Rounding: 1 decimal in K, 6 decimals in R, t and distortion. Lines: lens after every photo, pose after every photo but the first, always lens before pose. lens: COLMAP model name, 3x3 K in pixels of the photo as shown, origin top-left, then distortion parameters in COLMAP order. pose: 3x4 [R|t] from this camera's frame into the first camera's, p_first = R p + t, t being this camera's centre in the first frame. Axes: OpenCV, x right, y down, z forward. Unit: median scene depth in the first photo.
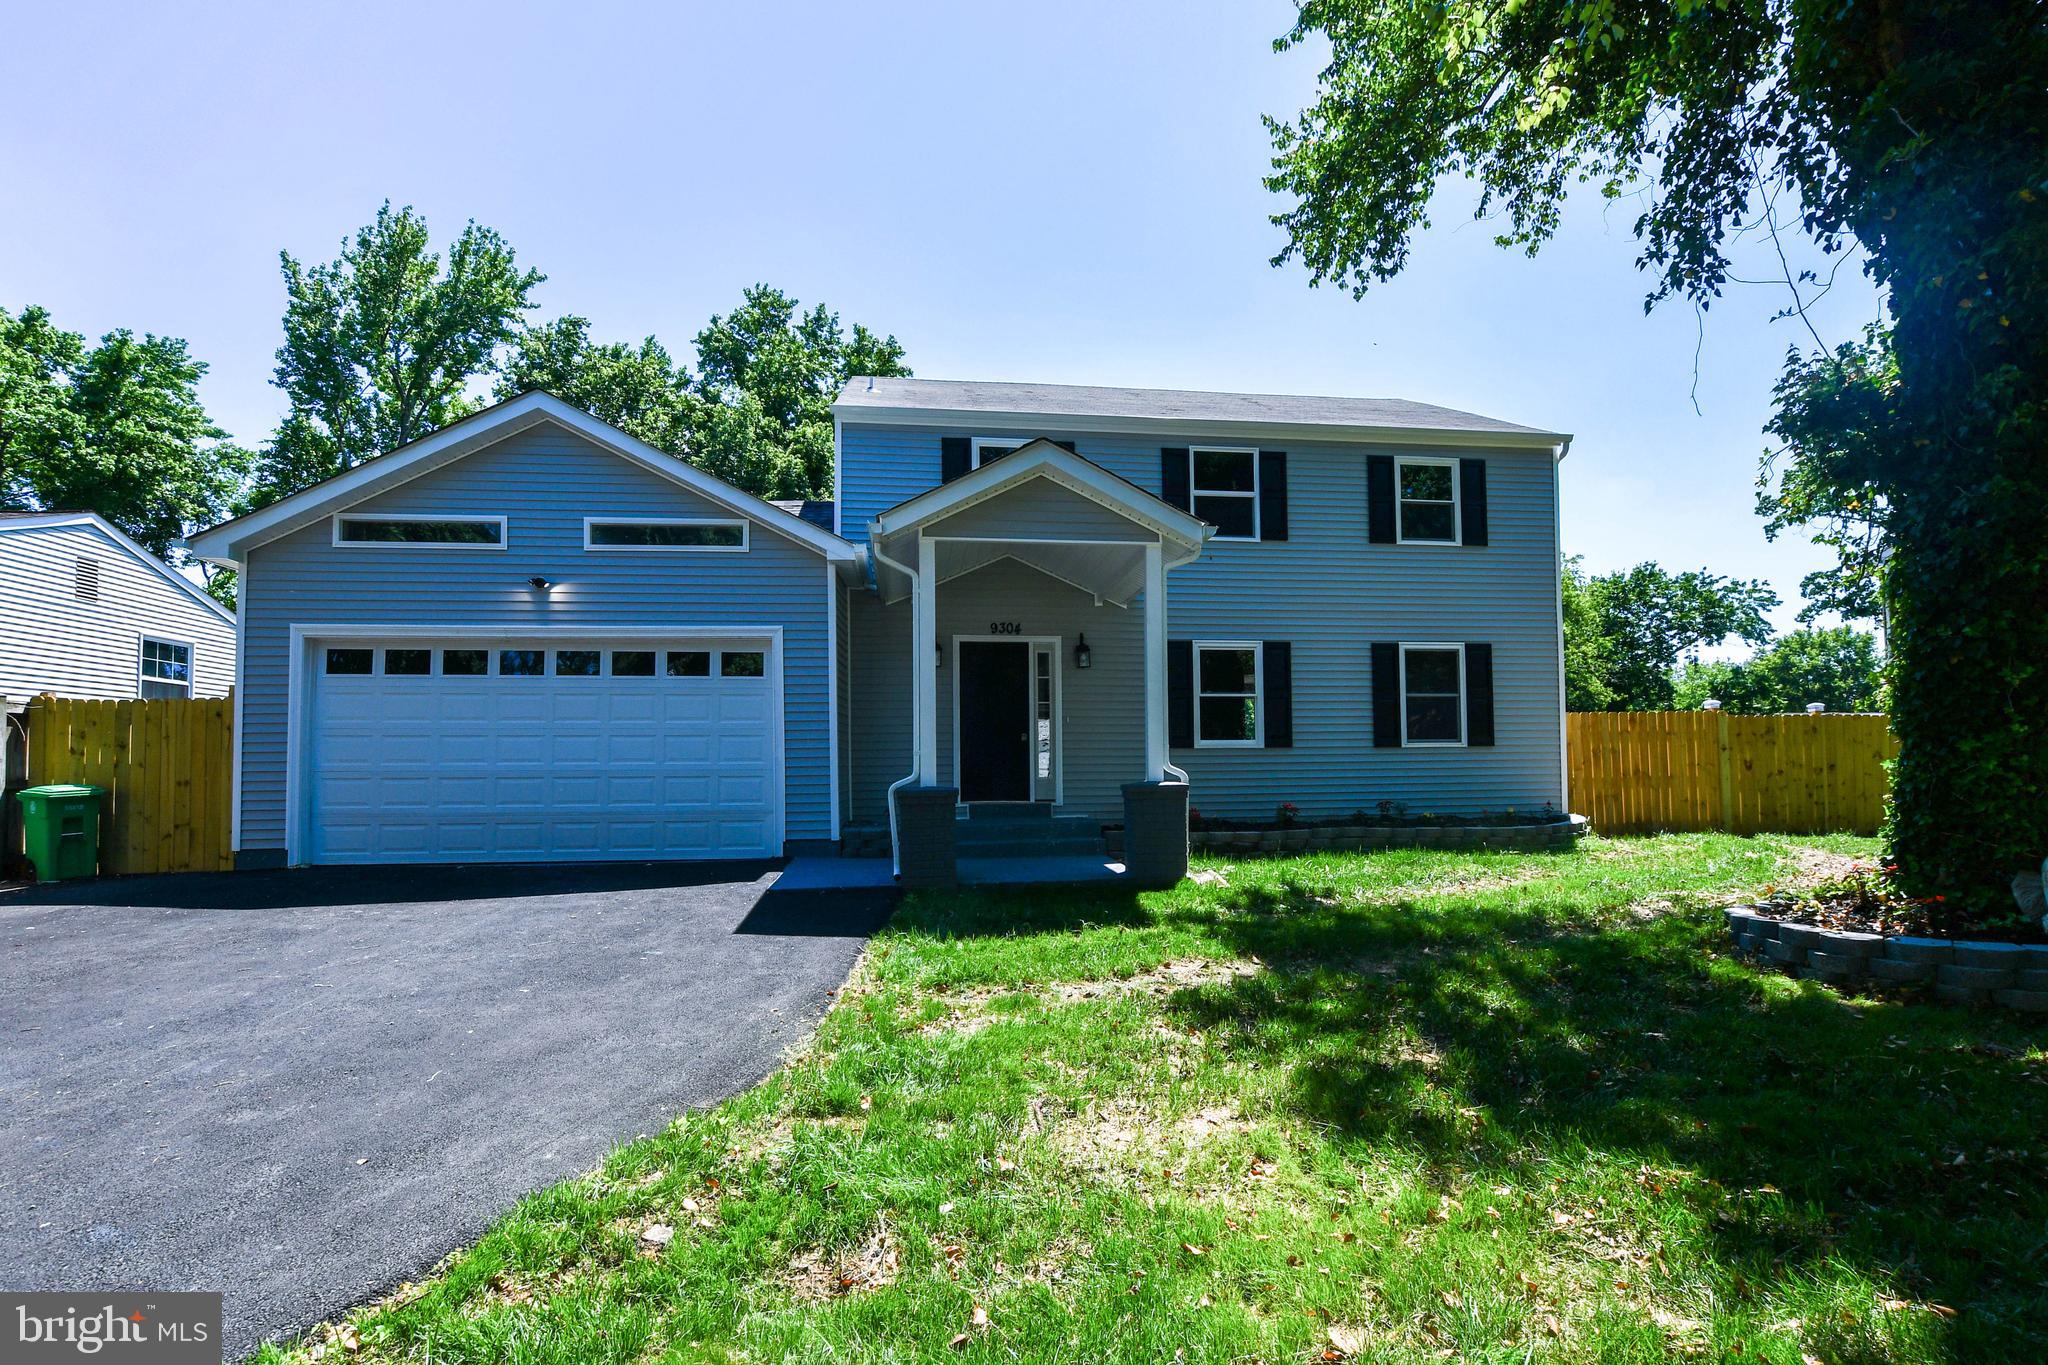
lens RADIAL K [[952.7, 0, 1025.7], [0, 952.7, 718.4], [0, 0, 1]] dist [-0.003571, -0.000169]
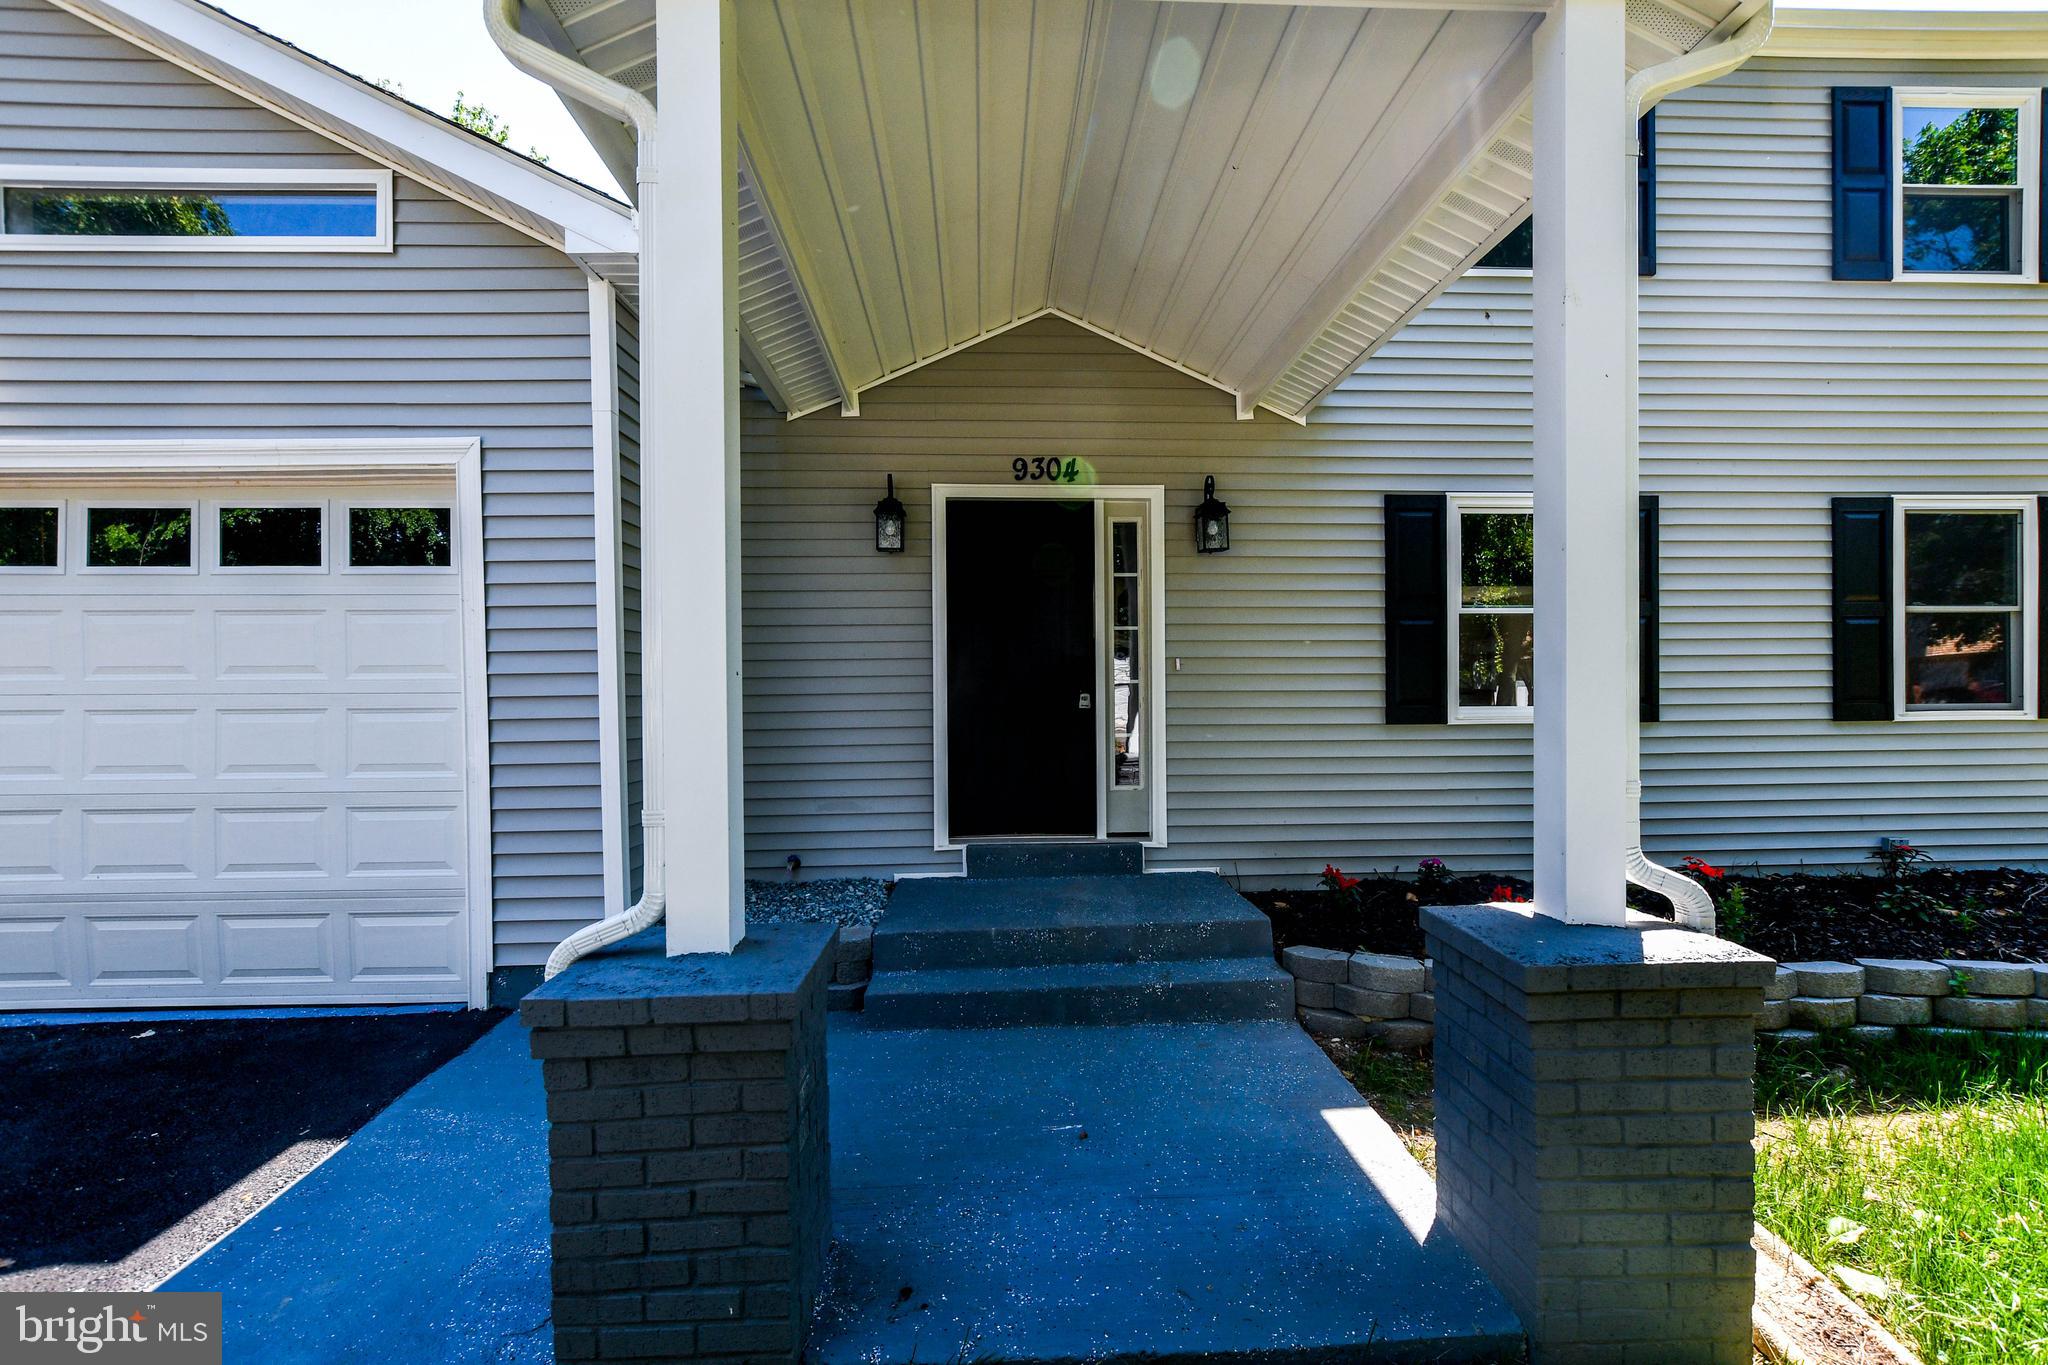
lens RADIAL K [[922.7, 0, 1023.4], [0, 922.7, 698.4], [0, 0, 1]] dist [-0.000946, 0.000416]
pose [[0.997570, -0.000167, -0.069664, 0.000066], [0.003724, 0.998695, 0.050931, -0.005431], [0.069565, -0.051067, 0.996270, 0.530593]]
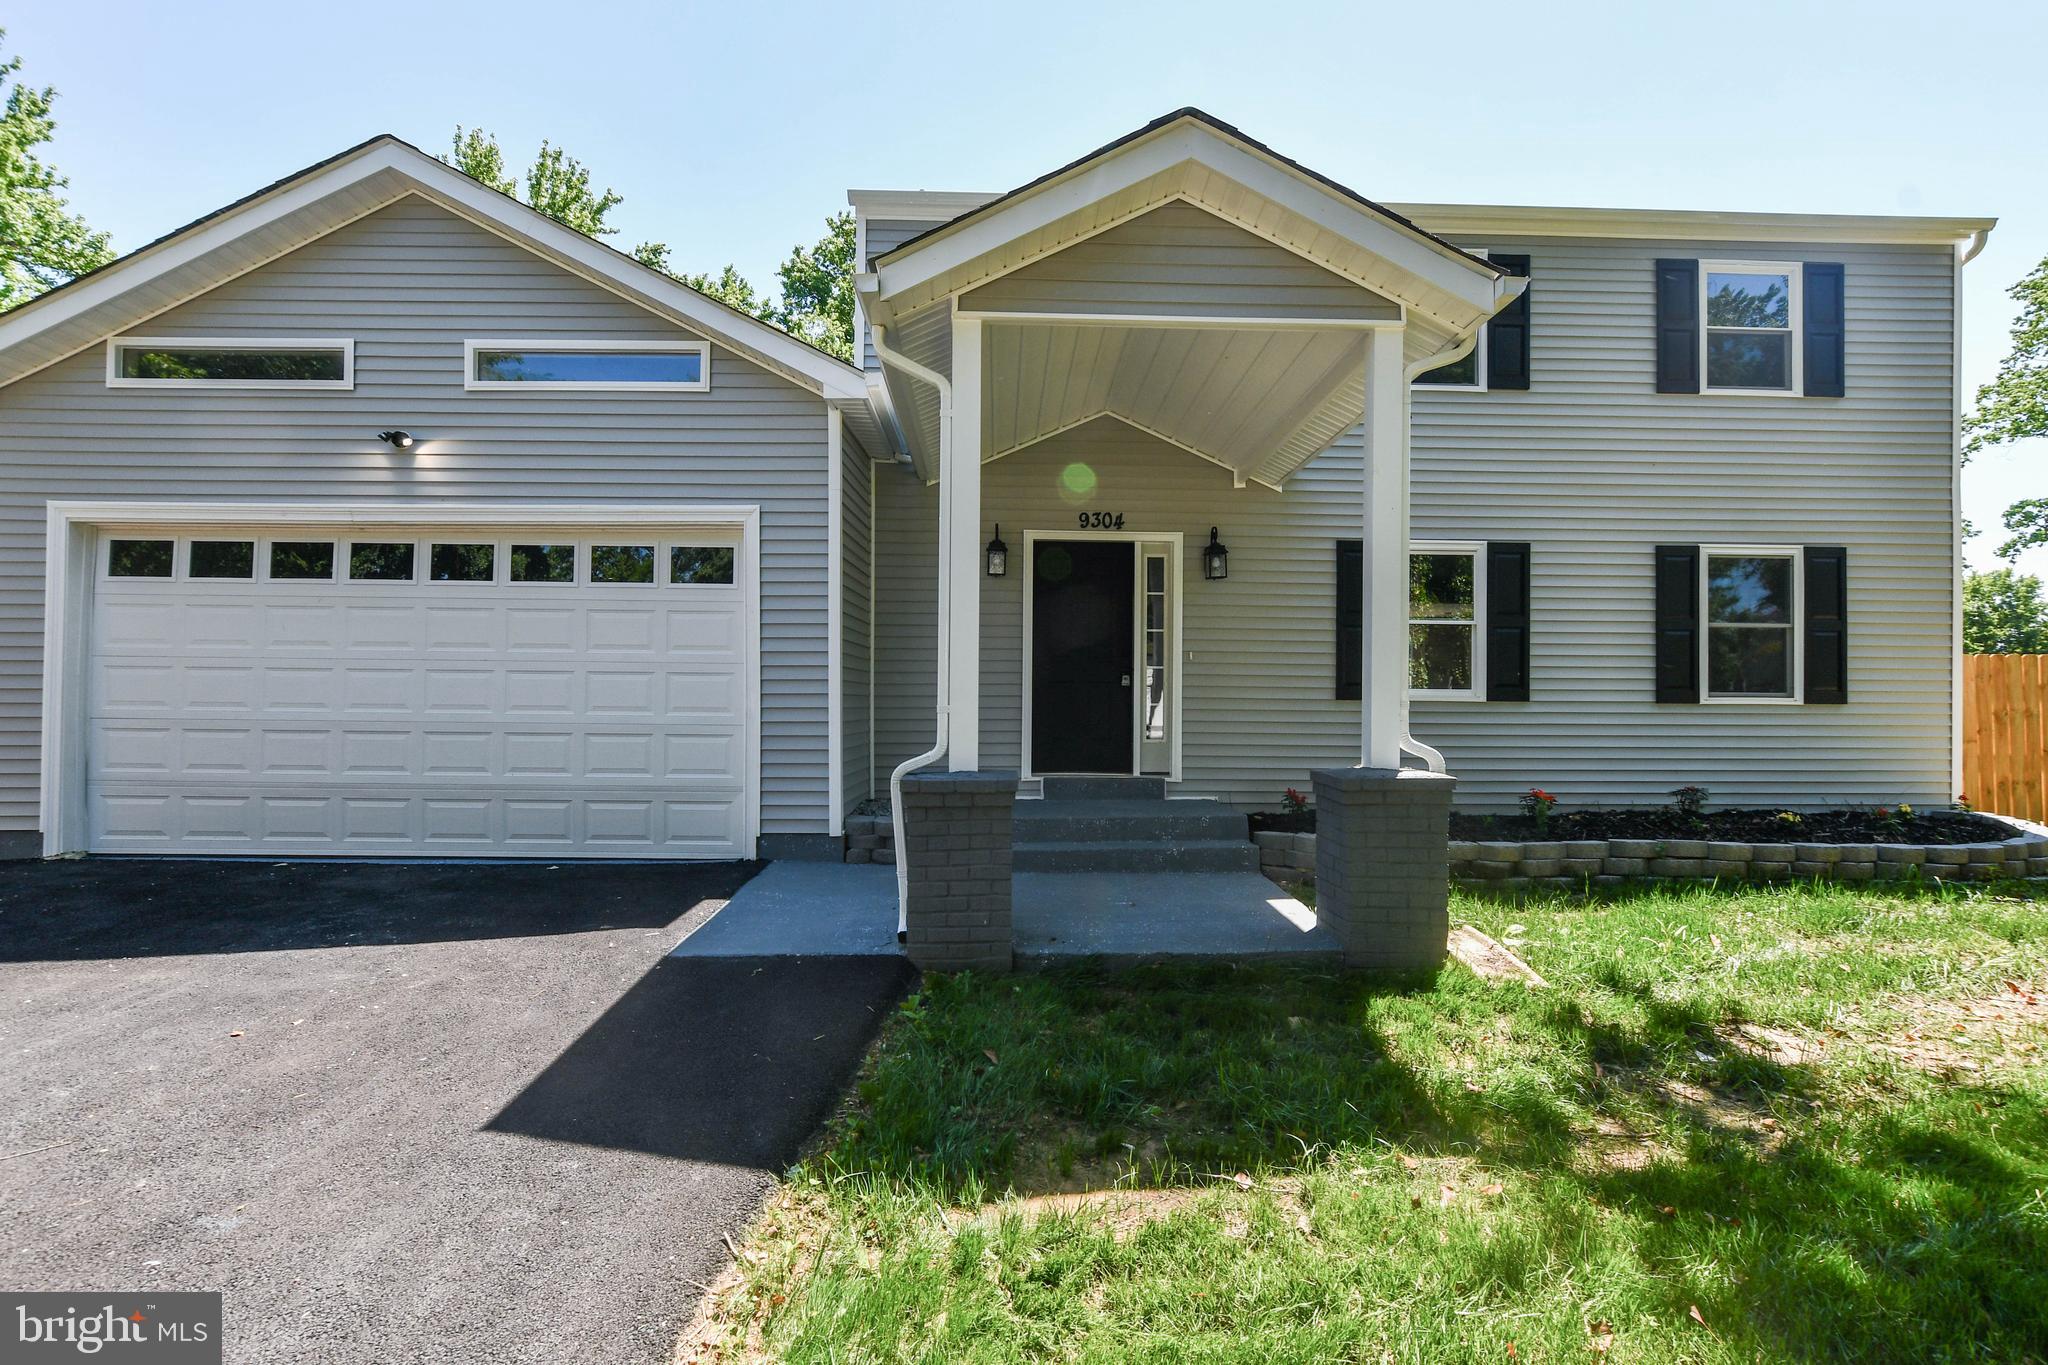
lens RADIAL K [[911.8, 0, 1022.3], [0, 911.8, 689.8], [0, 0, 1]] dist [-0.001585, -0.000154]
pose [[0.995646, 0.014438, -0.092085, -0.014907], [-0.011384, 0.999370, 0.033604, 0.004845], [0.092512, -0.032409, 0.995184, 0.335402]]
